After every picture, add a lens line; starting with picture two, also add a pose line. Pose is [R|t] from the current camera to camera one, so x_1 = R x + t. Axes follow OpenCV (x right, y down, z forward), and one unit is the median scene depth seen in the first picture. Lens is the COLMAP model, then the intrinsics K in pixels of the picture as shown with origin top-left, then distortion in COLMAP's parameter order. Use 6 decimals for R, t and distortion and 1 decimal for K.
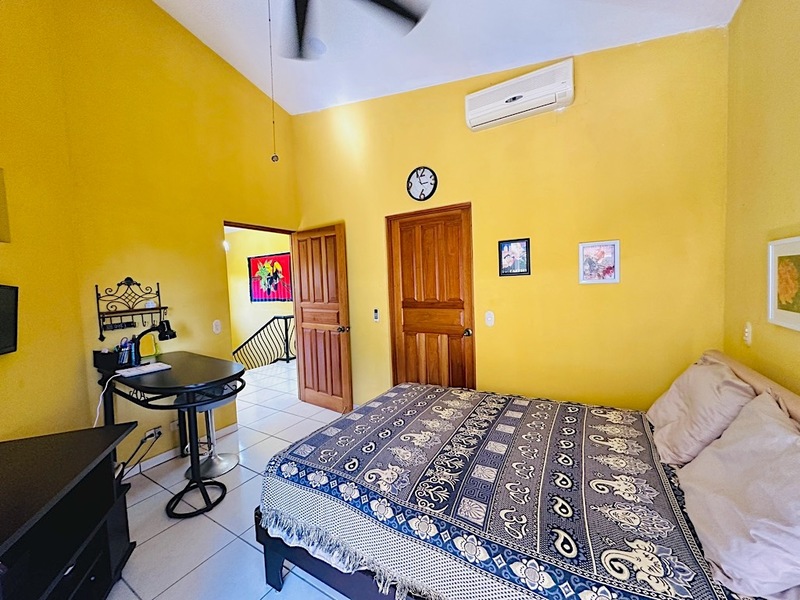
lens RADIAL K [[317.4, 0, 397.5], [0, 317.4, 299.1], [0, 0, 1]] dist [0.002350, -0.000445]
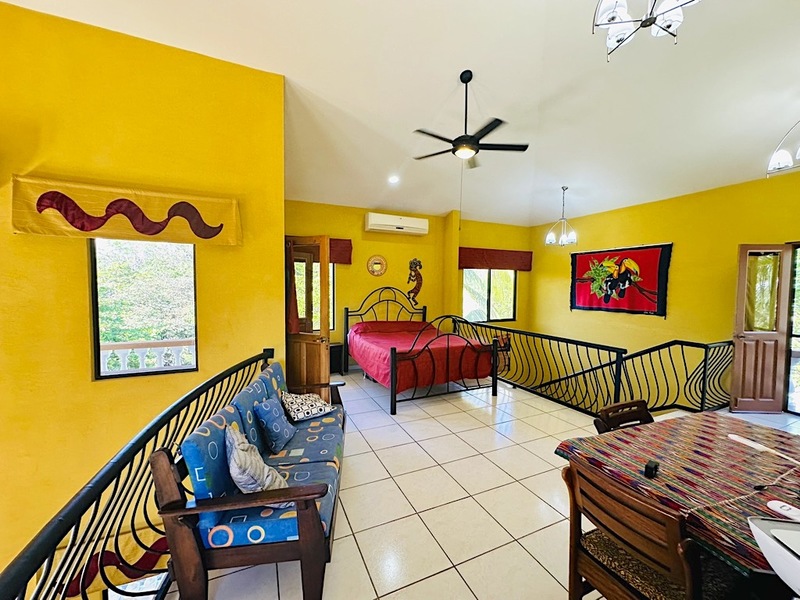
lens RADIAL K [[317.4, 0, 400.0], [0, 317.4, 298.5], [0, 0, 1]] dist [0.002350, -0.000445]
pose [[0.821310, 0.069889, -0.566184, -0.382394], [-0.070774, 0.997283, 0.020438, -0.004203], [0.566074, 0.023285, 0.824025, 0.100351]]
